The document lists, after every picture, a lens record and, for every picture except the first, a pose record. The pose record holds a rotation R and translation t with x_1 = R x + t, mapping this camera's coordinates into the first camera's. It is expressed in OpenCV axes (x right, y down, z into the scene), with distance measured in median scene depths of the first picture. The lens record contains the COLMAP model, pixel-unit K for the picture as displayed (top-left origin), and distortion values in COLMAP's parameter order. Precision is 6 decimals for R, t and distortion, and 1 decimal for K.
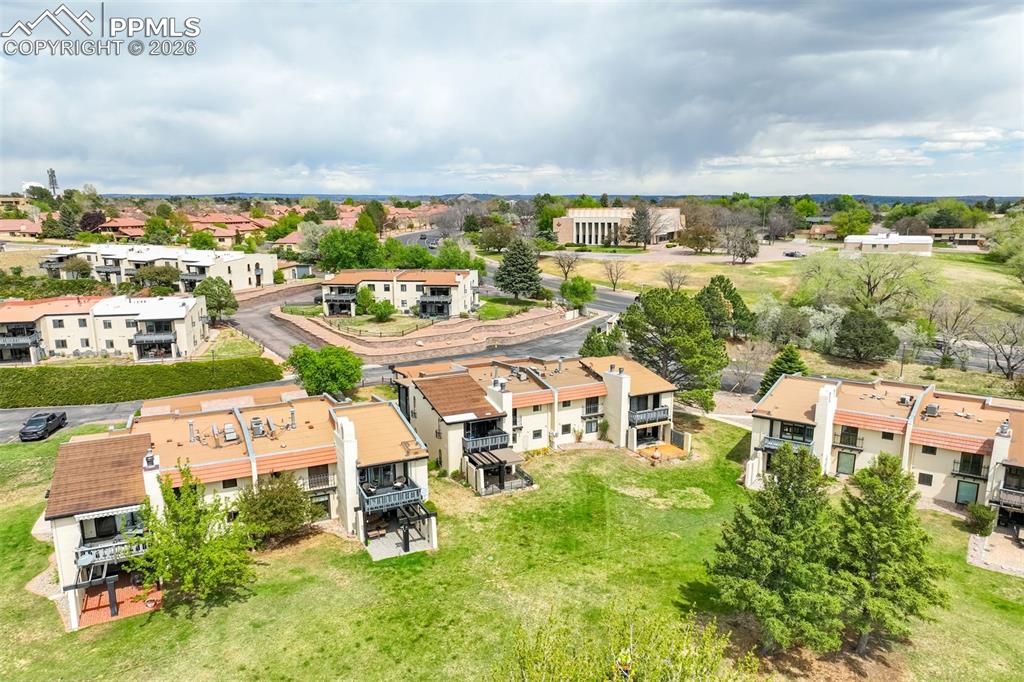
lens RADIAL K [[722.7, 0, 512.0], [0, 722.7, 341.0], [0, 0, 1]] dist [-0.002237, 0.000420]
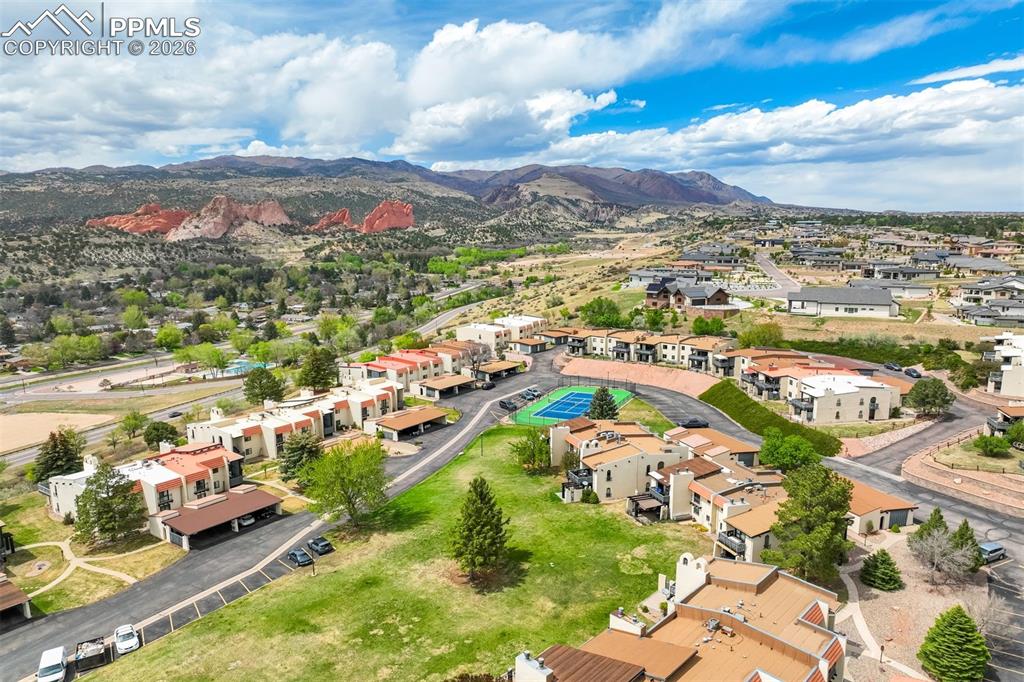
lens RADIAL K [[714.0, 0, 516.1], [0, 714.0, 371.4], [0, 0, 1]] dist [0.000487, 0.015229]
pose [[-0.098666, 0.204588, -0.973863, 1.040794], [-0.183832, 0.958047, 0.219891, -0.295350], [0.977993, 0.200723, -0.056917, 0.468947]]
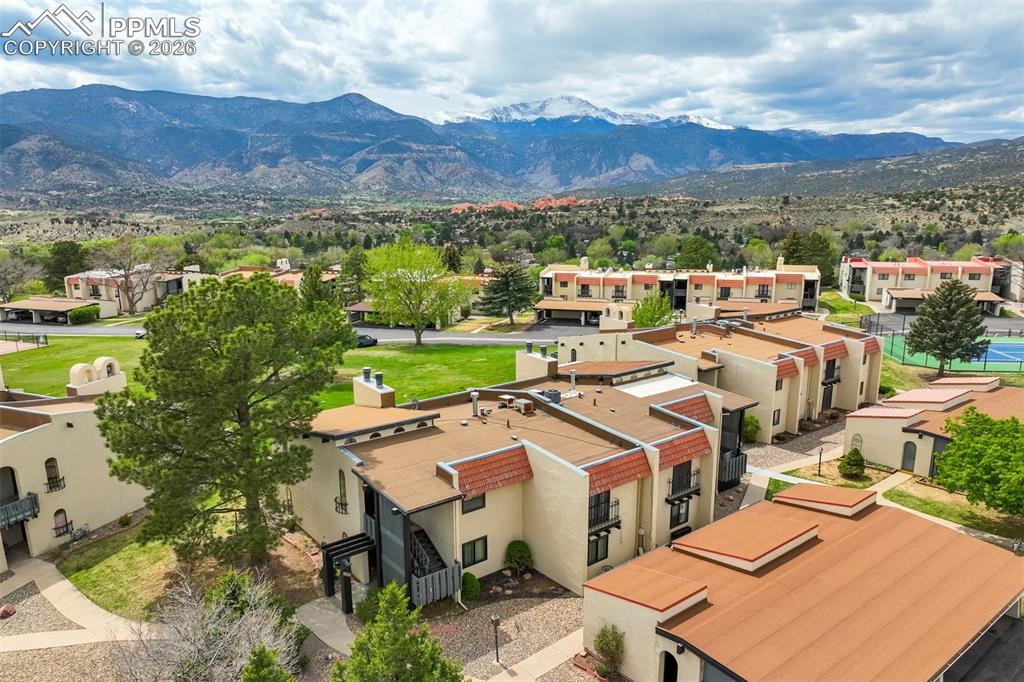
lens RADIAL K [[714.0, 0, 516.1], [0, 714.0, 371.4], [0, 0, 1]] dist [0.000487, 0.015229]
pose [[-0.974011, 0.064752, -0.217046, 0.116243], [-0.030482, 0.912074, 0.408890, -0.155491], [0.224439, 0.404880, -0.886397, 1.149078]]
